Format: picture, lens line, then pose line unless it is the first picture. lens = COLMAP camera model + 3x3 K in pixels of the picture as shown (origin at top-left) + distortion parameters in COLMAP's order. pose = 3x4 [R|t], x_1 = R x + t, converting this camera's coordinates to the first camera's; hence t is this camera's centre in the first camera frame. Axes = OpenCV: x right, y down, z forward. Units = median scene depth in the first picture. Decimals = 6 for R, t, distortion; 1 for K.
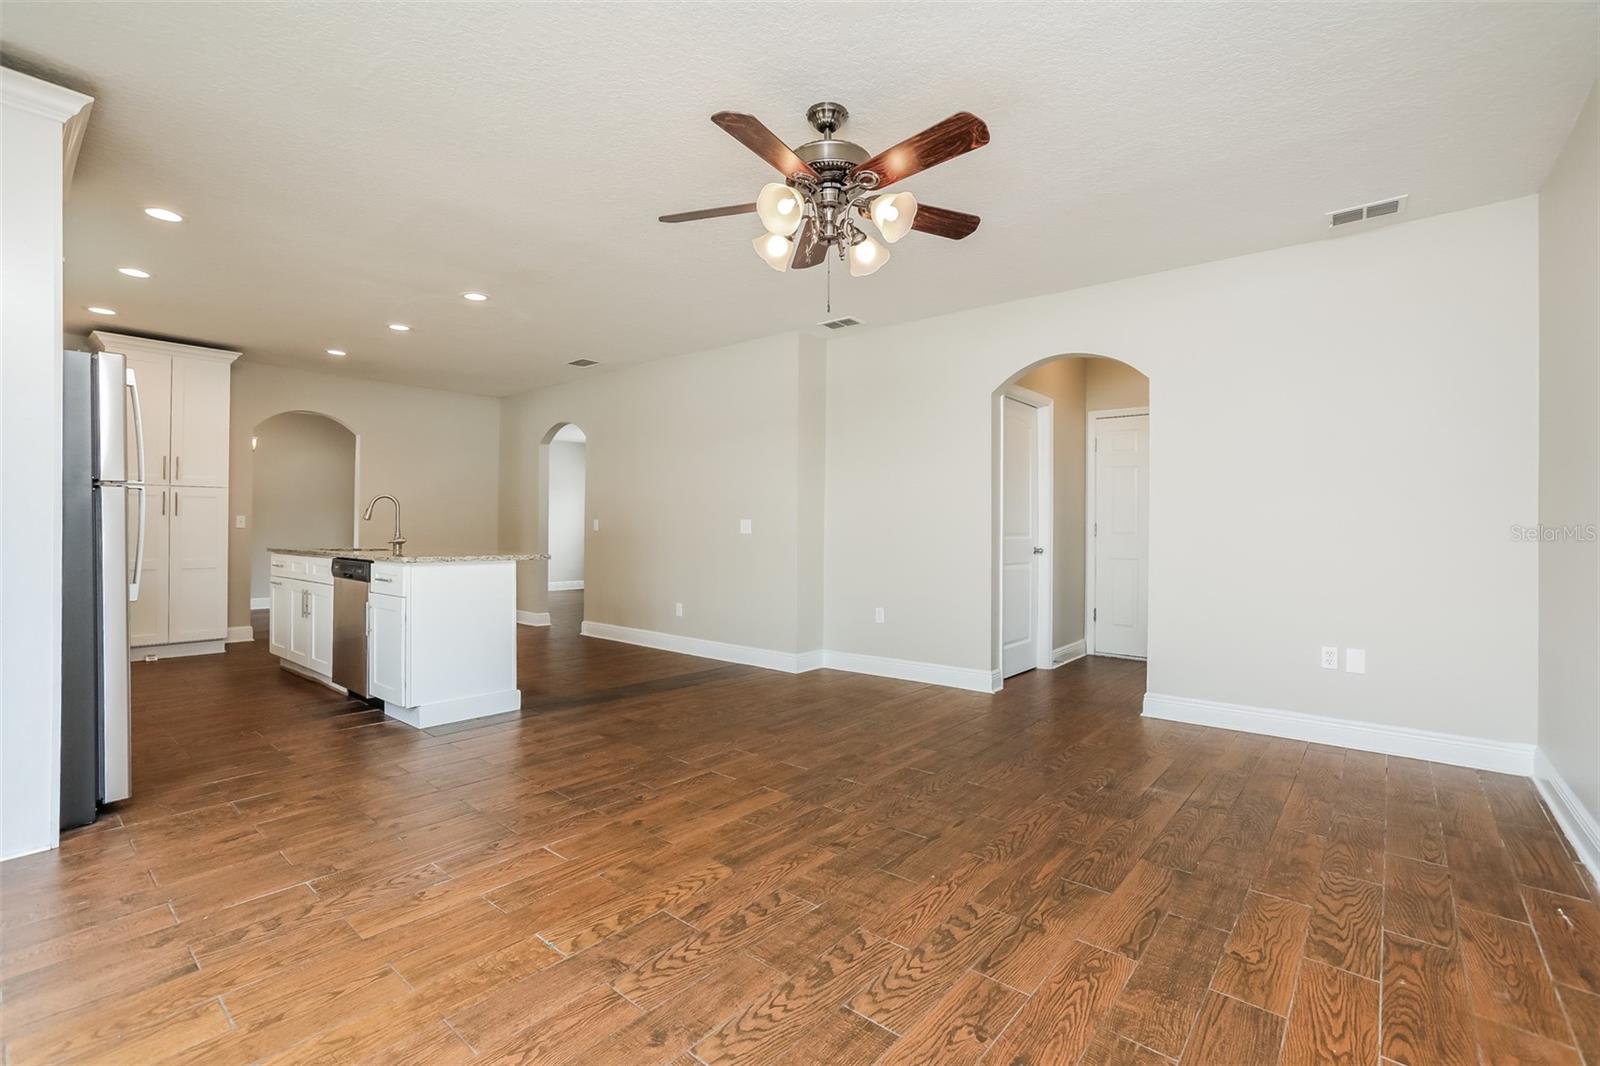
lens RADIAL K [[714.2, 0, 799.1], [0, 714.2, 534.1], [0, 0, 1]] dist [-0.026531, 0.006722]
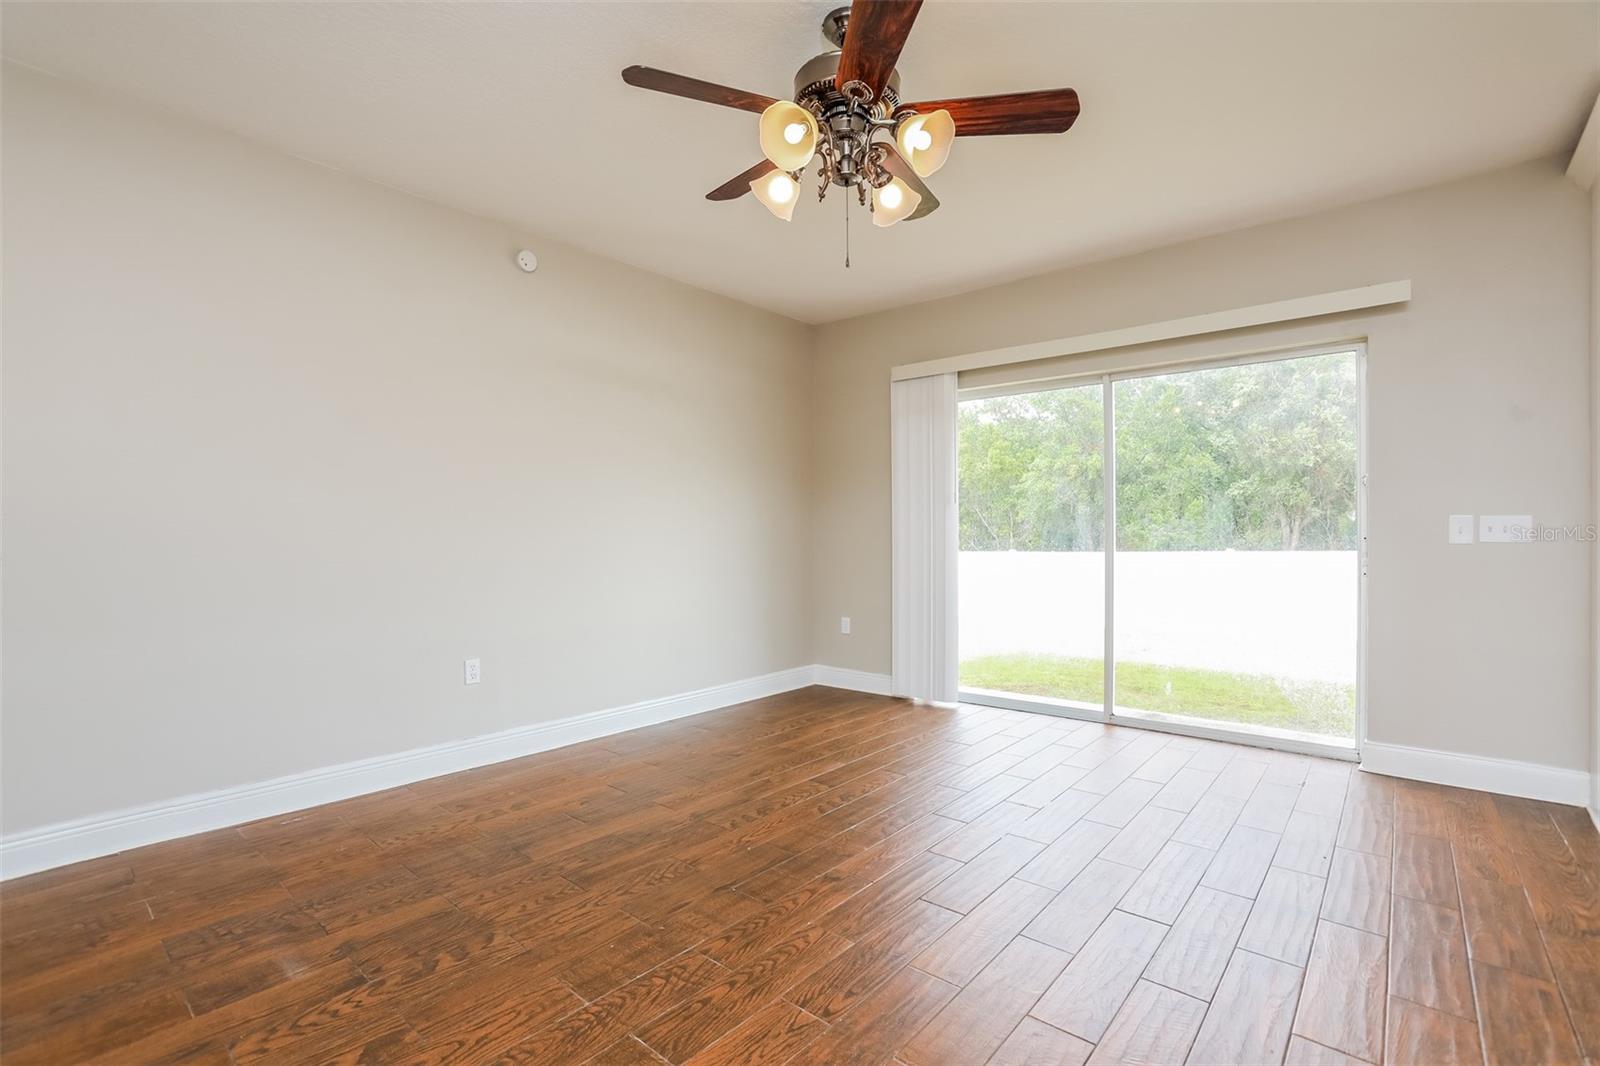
lens RADIAL K [[714.2, 0, 801.2], [0, 714.2, 530.4], [0, 0, 1]] dist [-0.026531, 0.006722]
pose [[-0.999951, -0.004408, 0.008880, 0.093050], [-0.004394, 0.999989, 0.001533, -0.014451], [-0.008886, 0.001494, -0.999959, 1.968392]]
